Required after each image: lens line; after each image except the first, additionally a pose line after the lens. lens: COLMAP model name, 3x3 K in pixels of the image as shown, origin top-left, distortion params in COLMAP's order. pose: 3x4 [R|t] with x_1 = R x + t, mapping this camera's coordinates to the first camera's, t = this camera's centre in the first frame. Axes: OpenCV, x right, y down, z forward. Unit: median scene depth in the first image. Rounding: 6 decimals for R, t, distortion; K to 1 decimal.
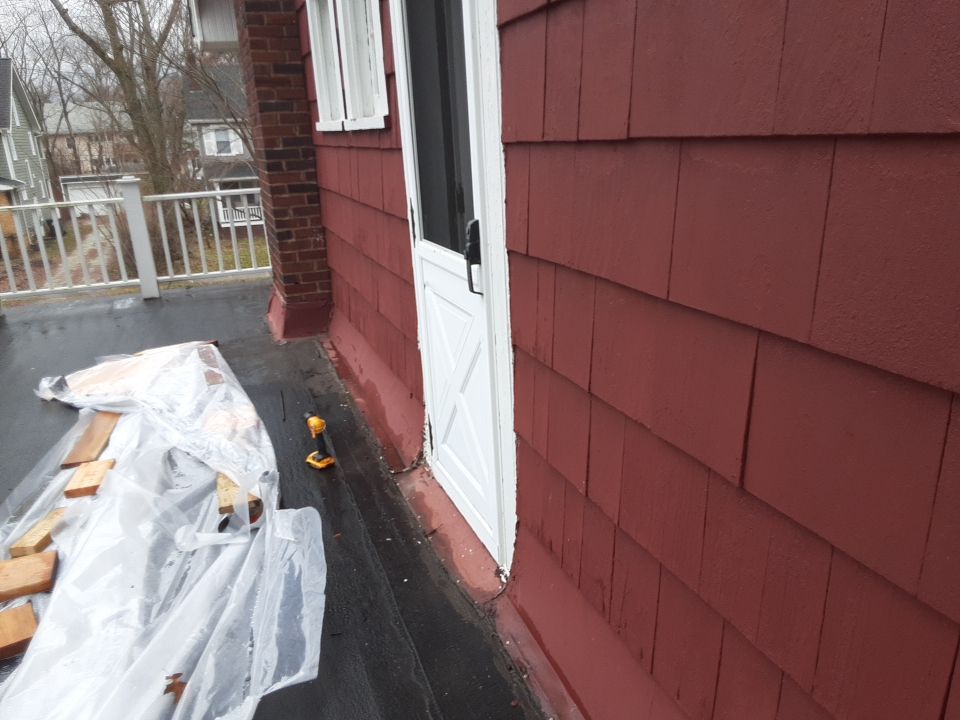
lens RADIAL K [[744.3, 0, 480.0], [0, 744.3, 360.0], [0, 0, 1]] dist [0.092639, -0.190590]
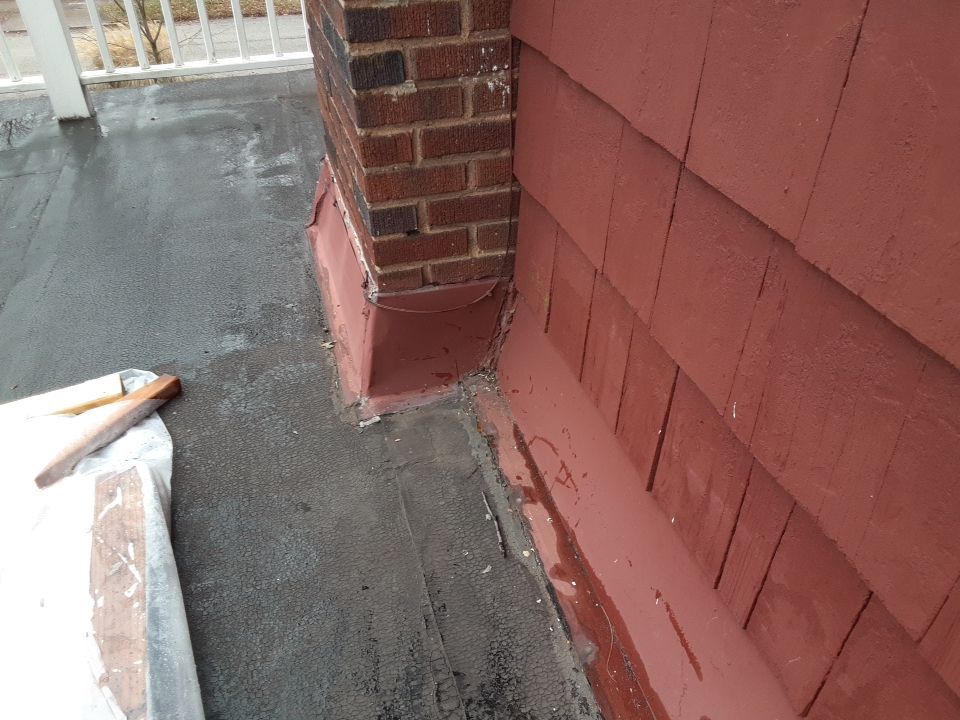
lens RADIAL K [[744.3, 0, 480.0], [0, 744.3, 360.0], [0, 0, 1]] dist [0.092639, -0.190590]
pose [[0.997185, 0.069083, -0.029133, -0.206303], [-0.055222, 0.939576, 0.337857, -0.159552], [0.050713, -0.335297, 0.940747, 0.702156]]
